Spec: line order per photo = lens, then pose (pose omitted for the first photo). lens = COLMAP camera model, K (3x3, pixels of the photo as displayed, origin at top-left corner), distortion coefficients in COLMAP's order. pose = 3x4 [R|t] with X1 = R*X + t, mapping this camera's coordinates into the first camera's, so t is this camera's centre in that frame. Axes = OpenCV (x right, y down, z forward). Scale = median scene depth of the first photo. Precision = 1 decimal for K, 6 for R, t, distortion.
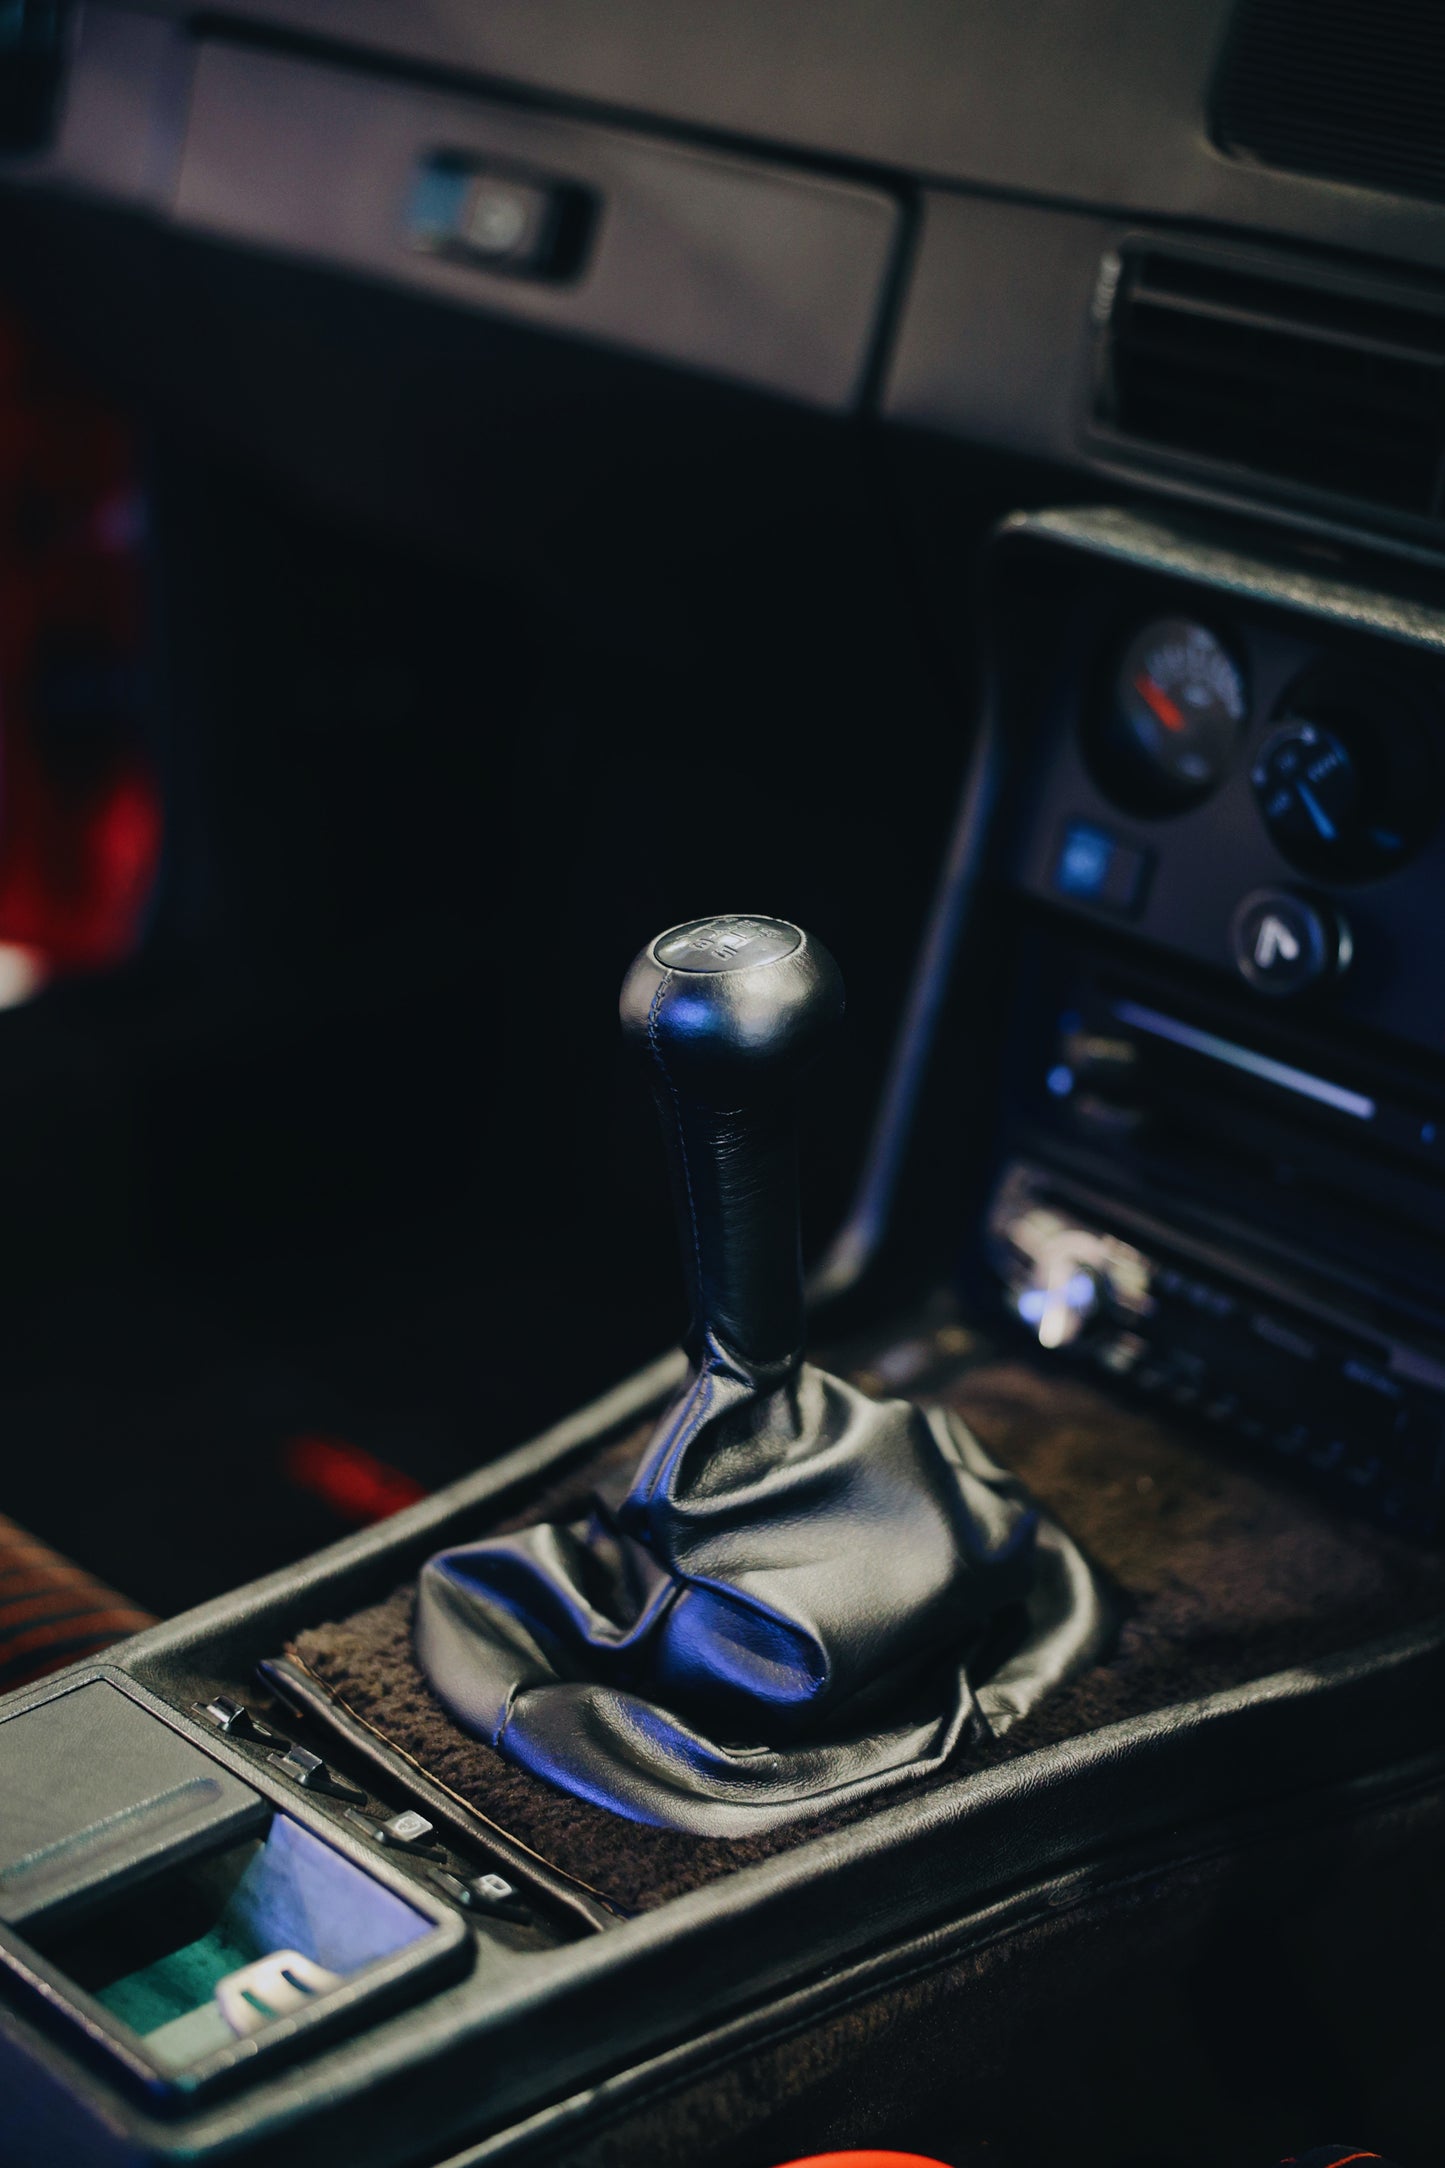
lens RADIAL K [[2994.4, 0, 722.5], [0, 2994.4, 1084.0], [0, 0, 1]] dist [0.080607, 0.002155]
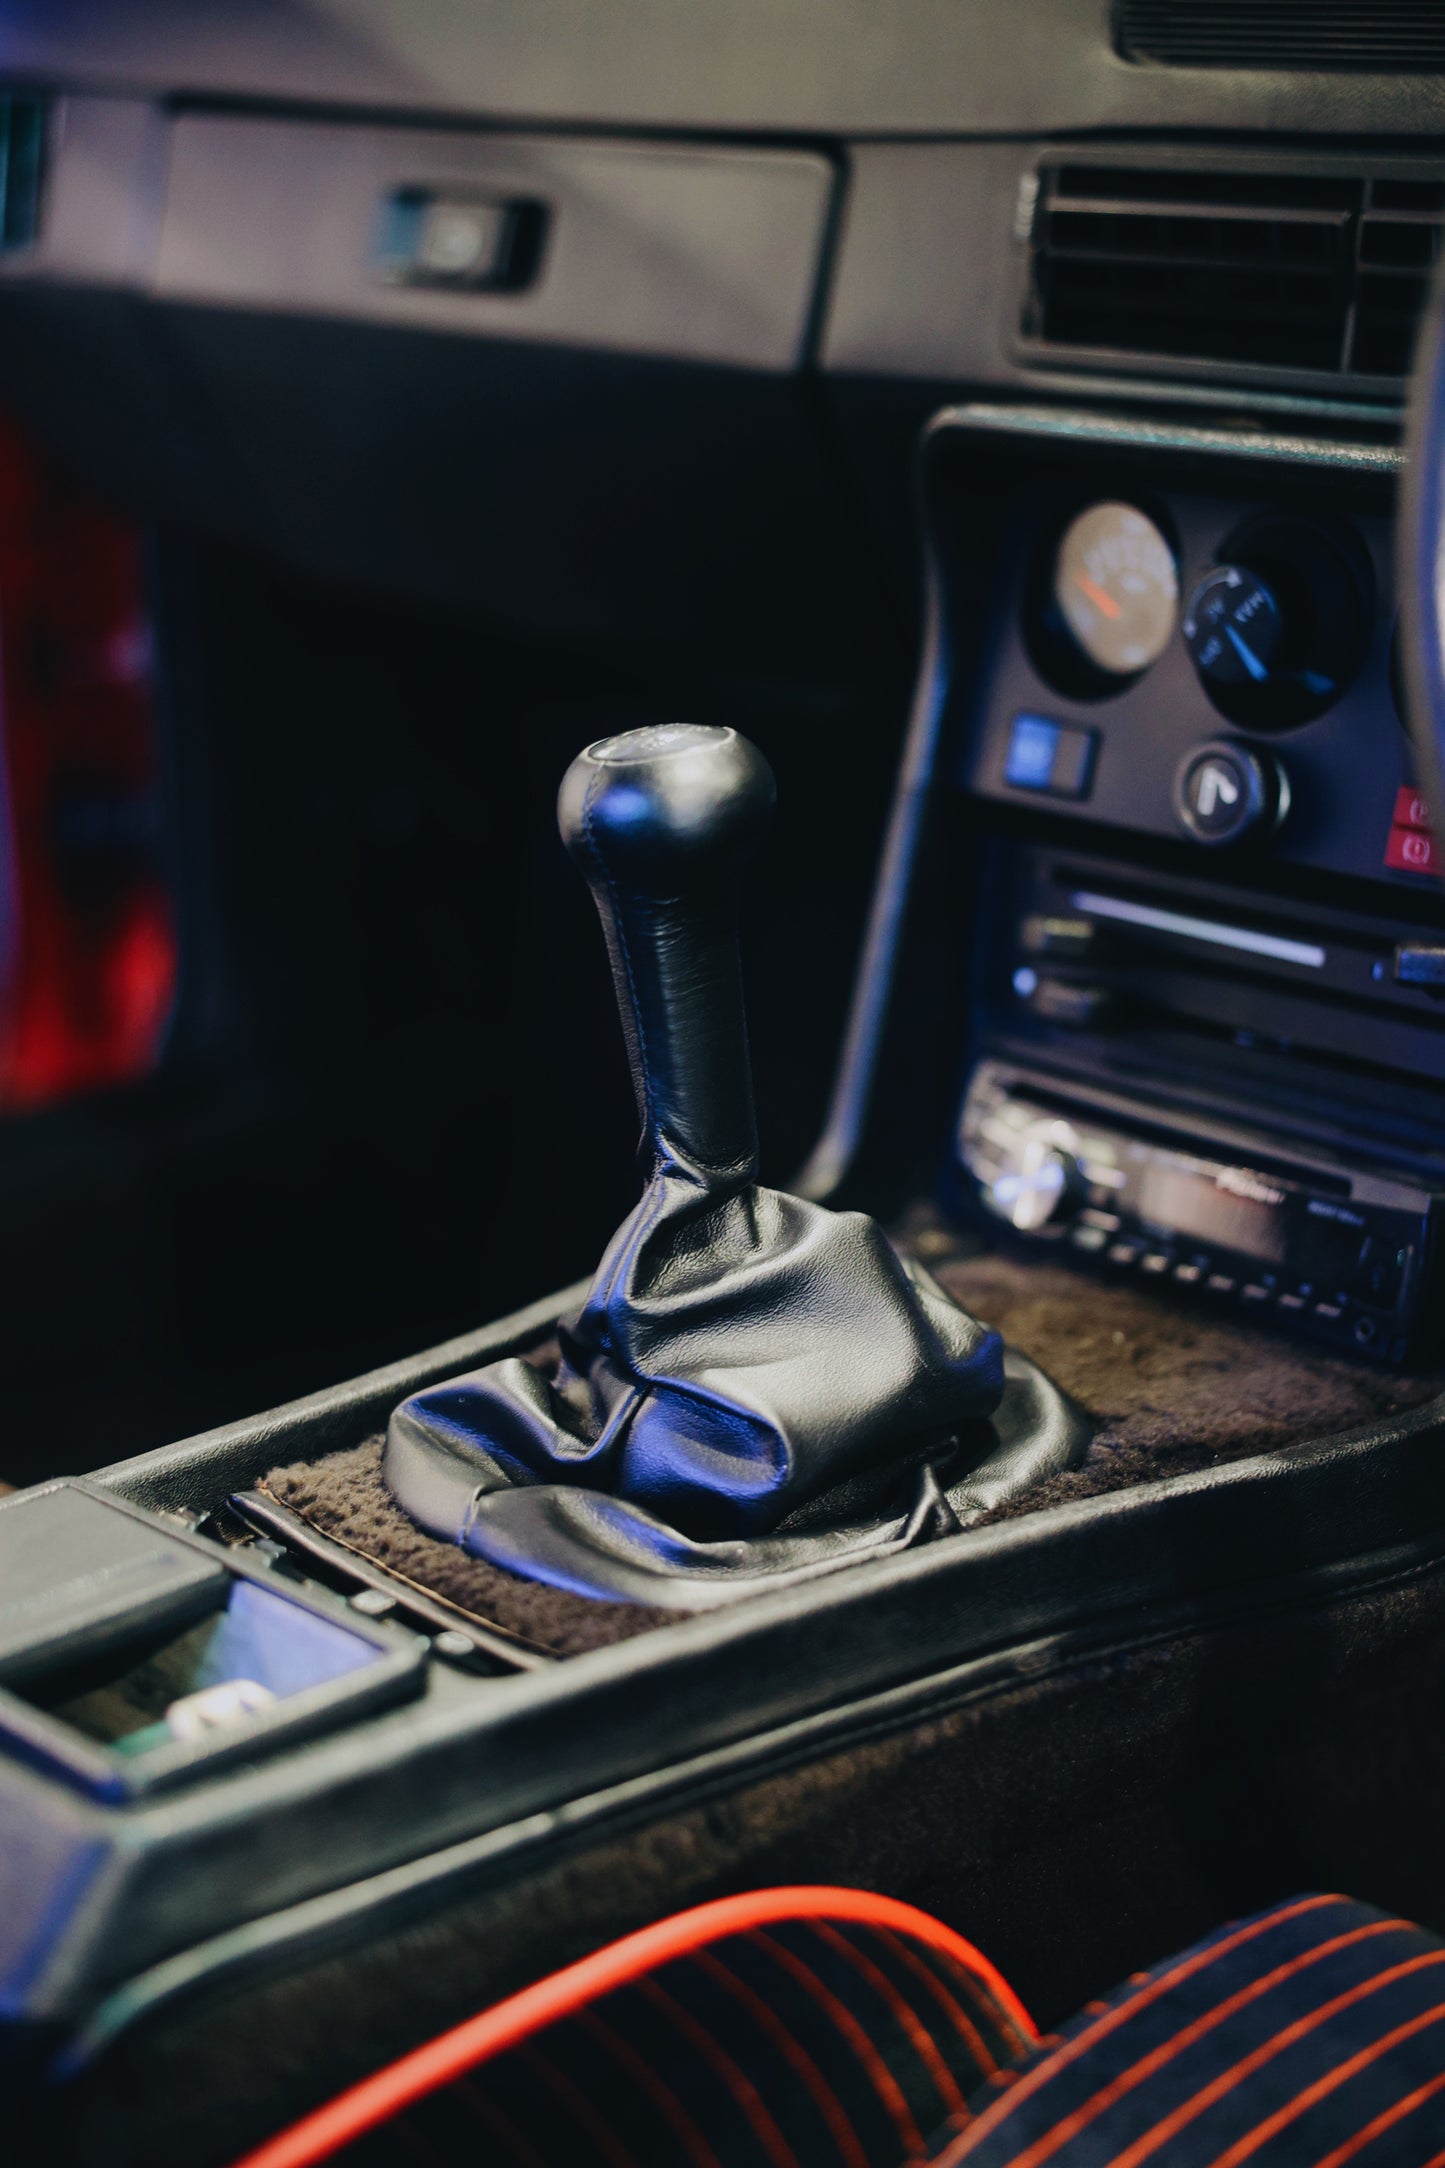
lens RADIAL K [[2994.4, 0, 722.5], [0, 2994.4, 1084.0], [0, 0, 1]] dist [0.080607, 0.002155]
pose [[0.998906, -0.043499, -0.017139, 0.033595], [0.041739, 0.994859, -0.092273, 0.154592], [0.021065, 0.091457, 0.995586, -0.009411]]
